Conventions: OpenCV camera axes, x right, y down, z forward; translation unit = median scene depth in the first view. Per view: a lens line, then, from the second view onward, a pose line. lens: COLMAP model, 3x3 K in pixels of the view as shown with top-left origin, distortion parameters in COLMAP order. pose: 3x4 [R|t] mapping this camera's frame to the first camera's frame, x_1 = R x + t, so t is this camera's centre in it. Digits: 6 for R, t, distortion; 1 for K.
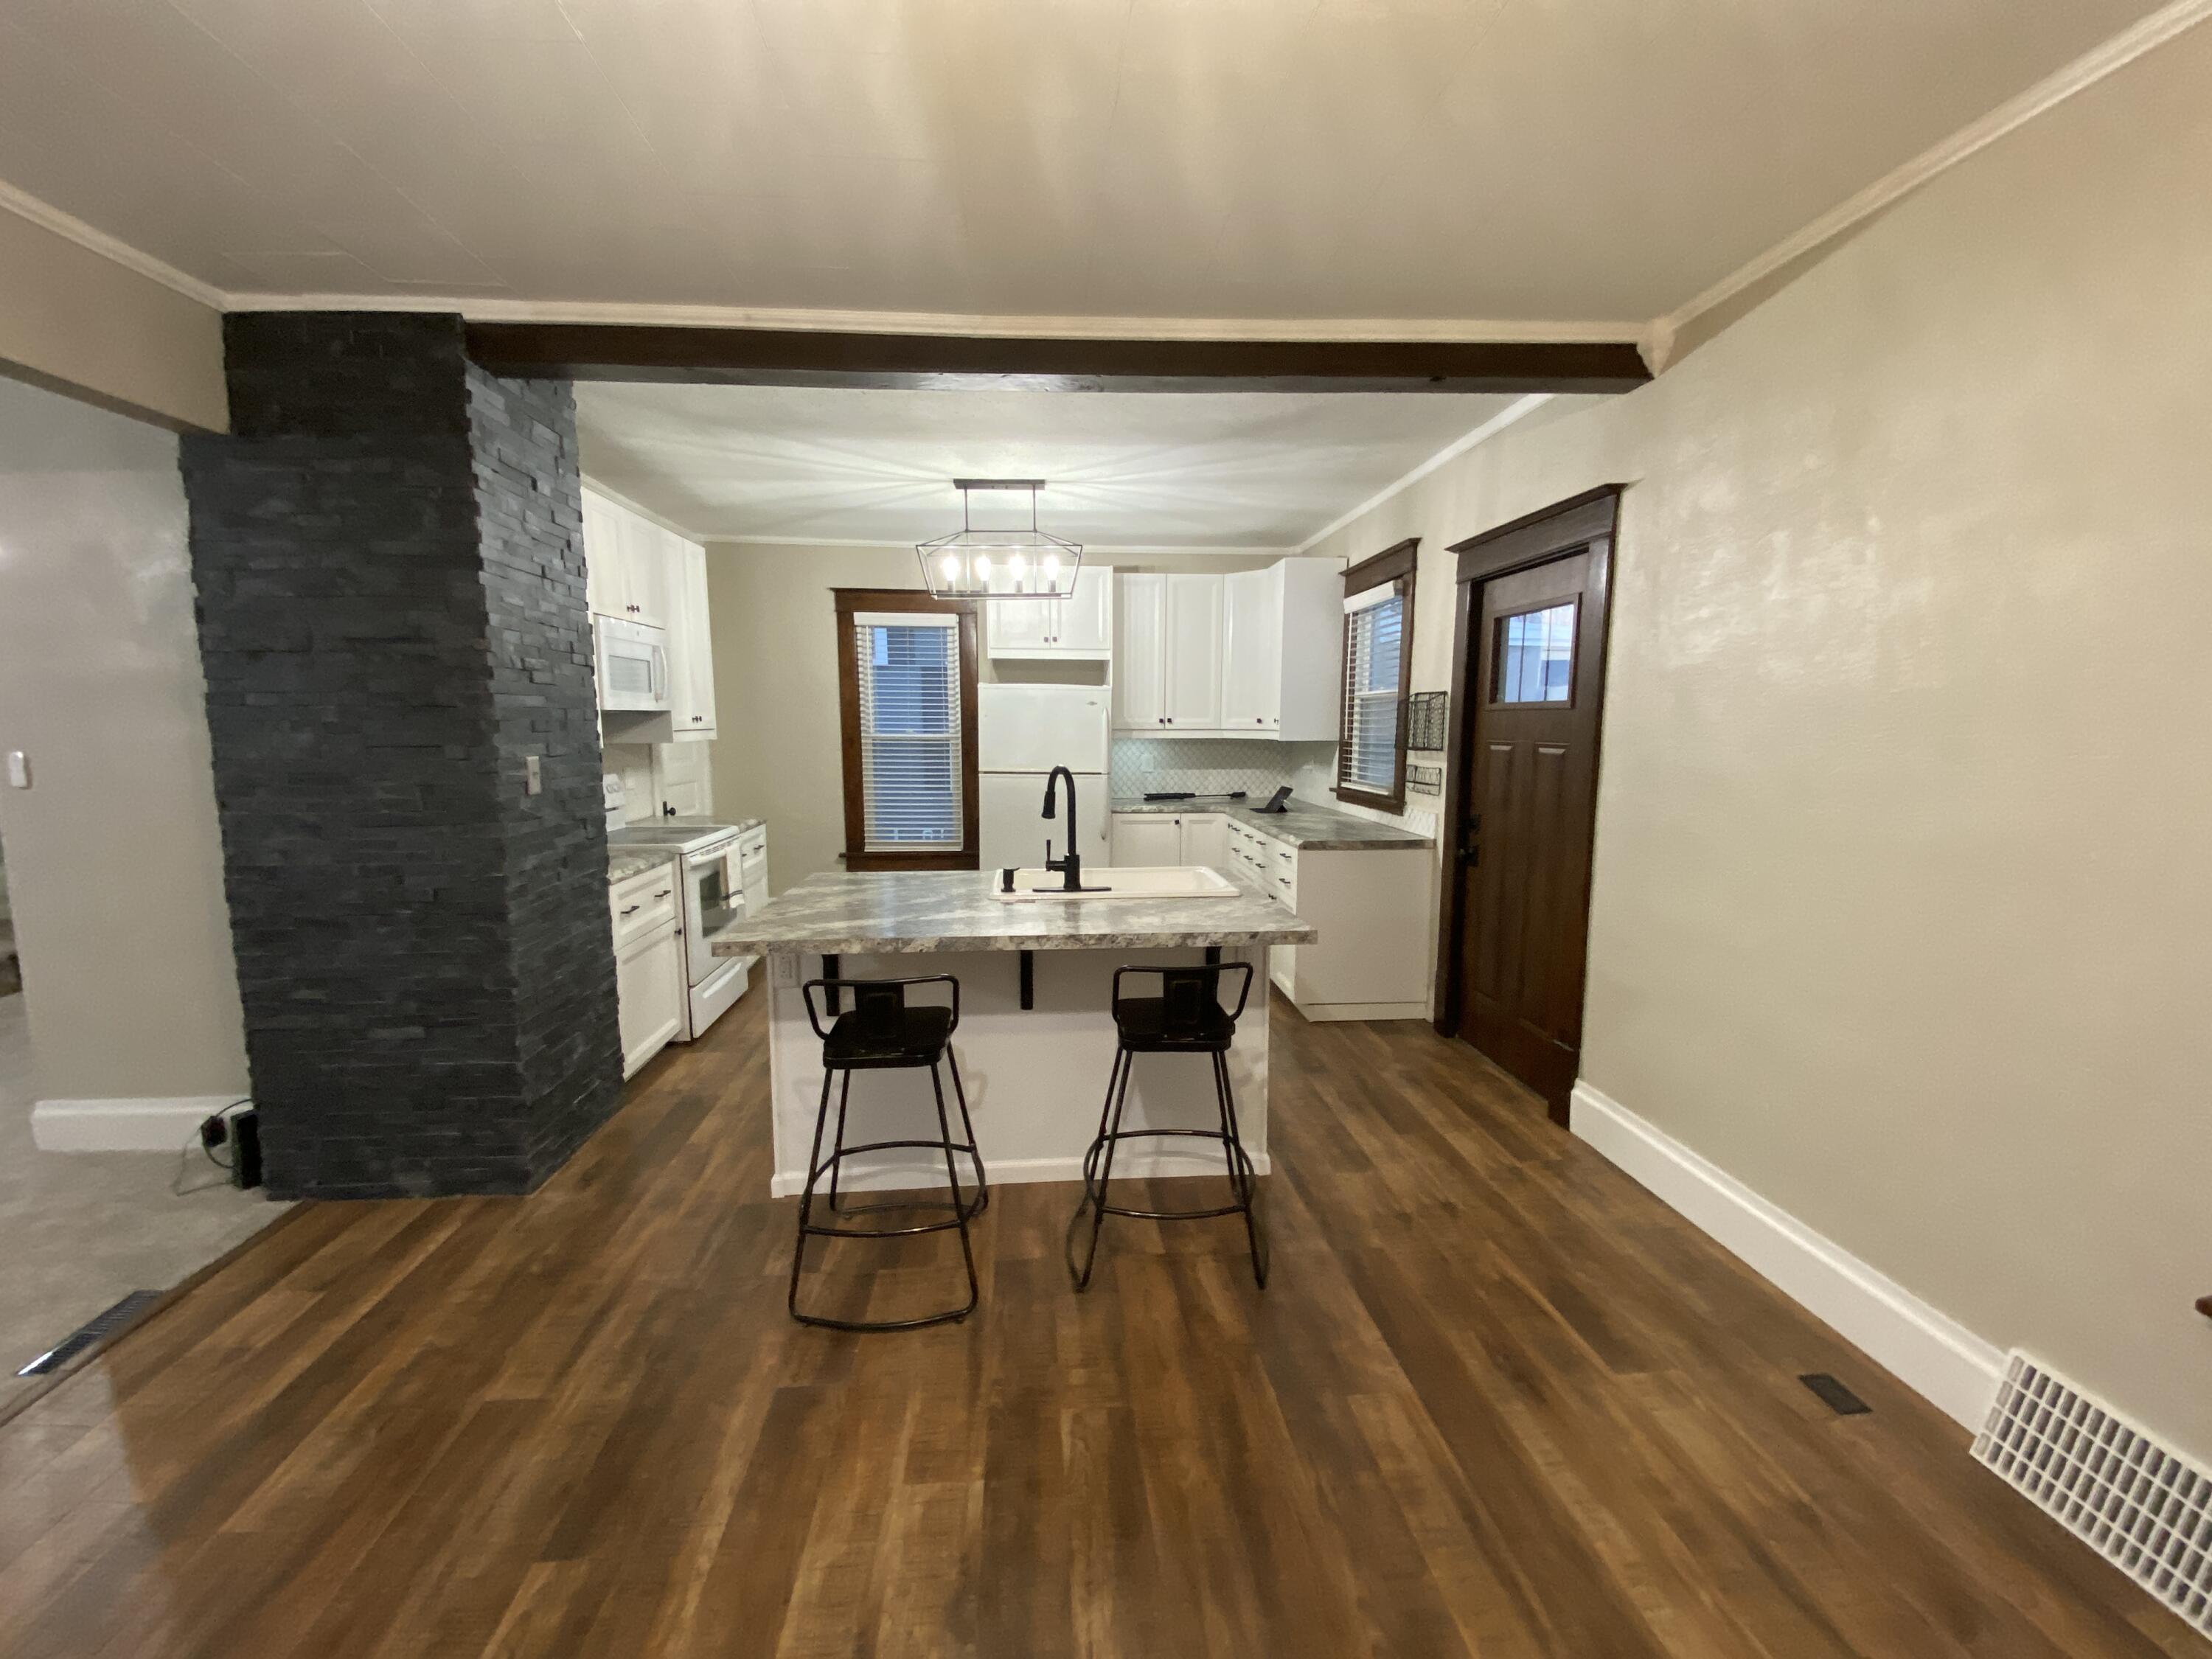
lens RADIAL K [[900.2, 0, 1106.0], [0, 900.2, 829.5], [0, 0, 1]] dist [0.033287, -0.024121]
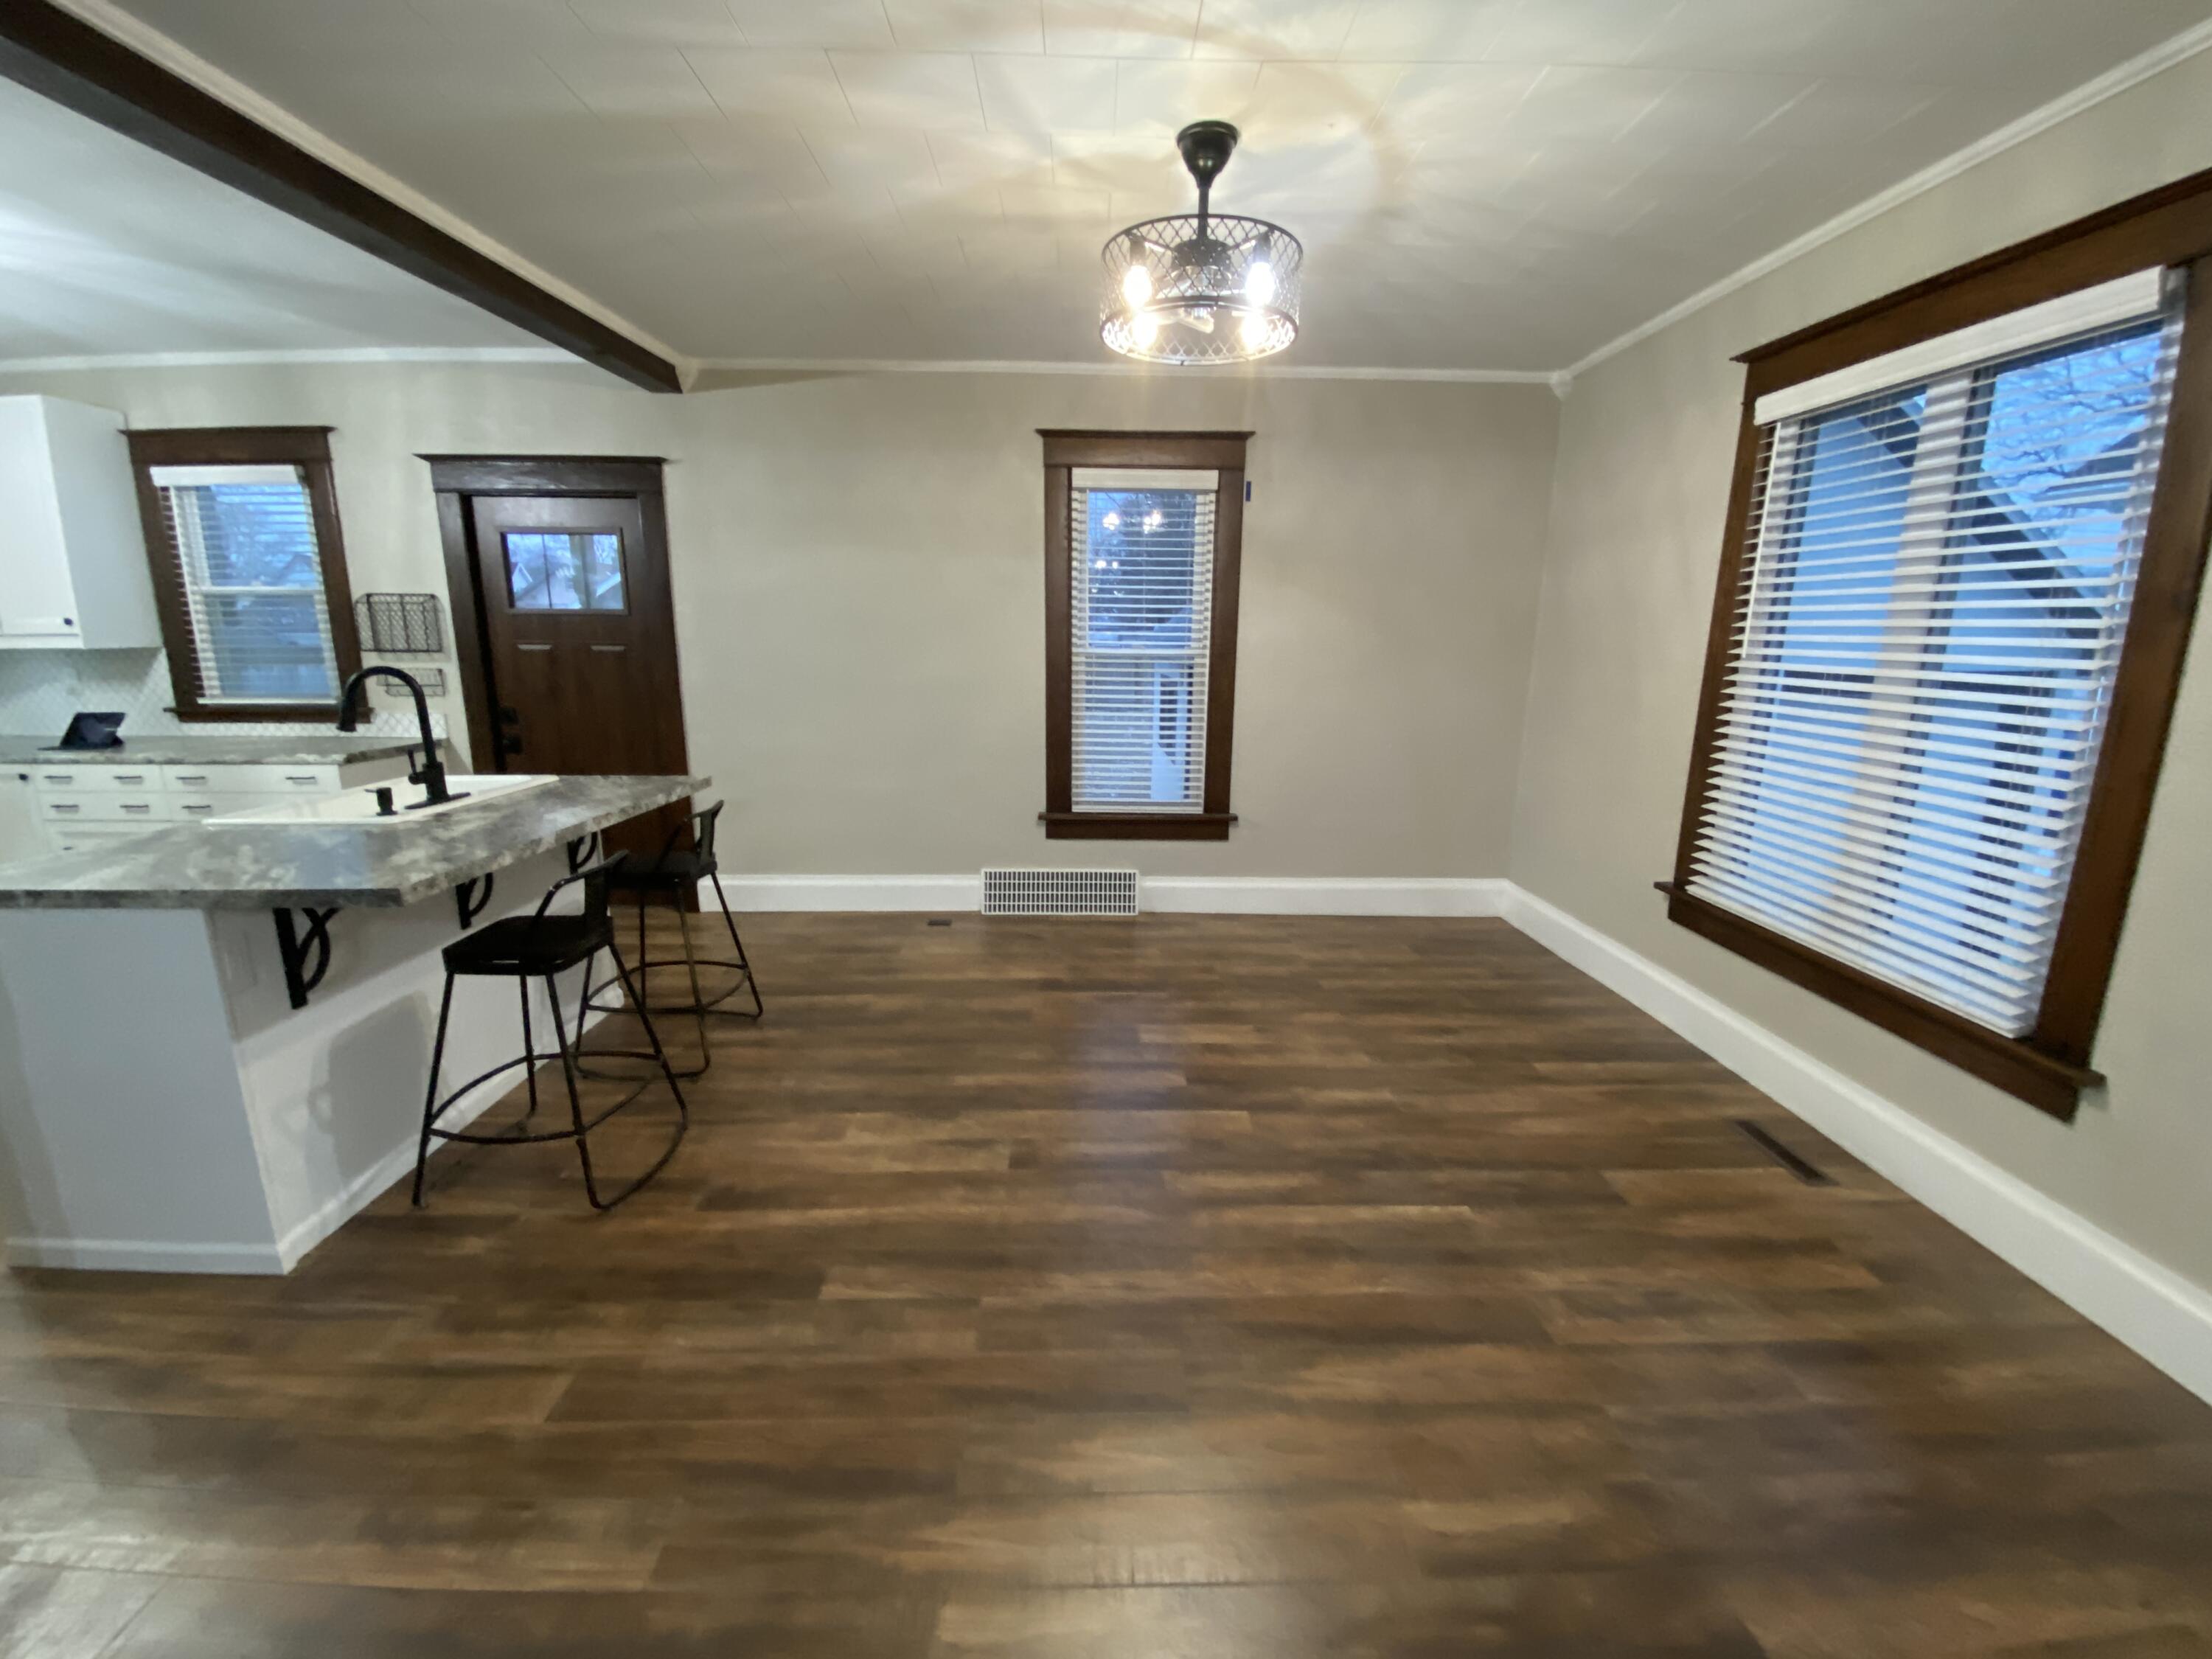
lens RADIAL K [[900.2, 0, 1106.0], [0, 900.2, 829.5], [0, 0, 1]] dist [0.033287, -0.024121]
pose [[0.065297, -0.207315, 0.976093, -0.977212], [0.114453, 0.973281, 0.199062, -0.013635], [-0.991280, 0.098719, 0.087280, 0.250111]]
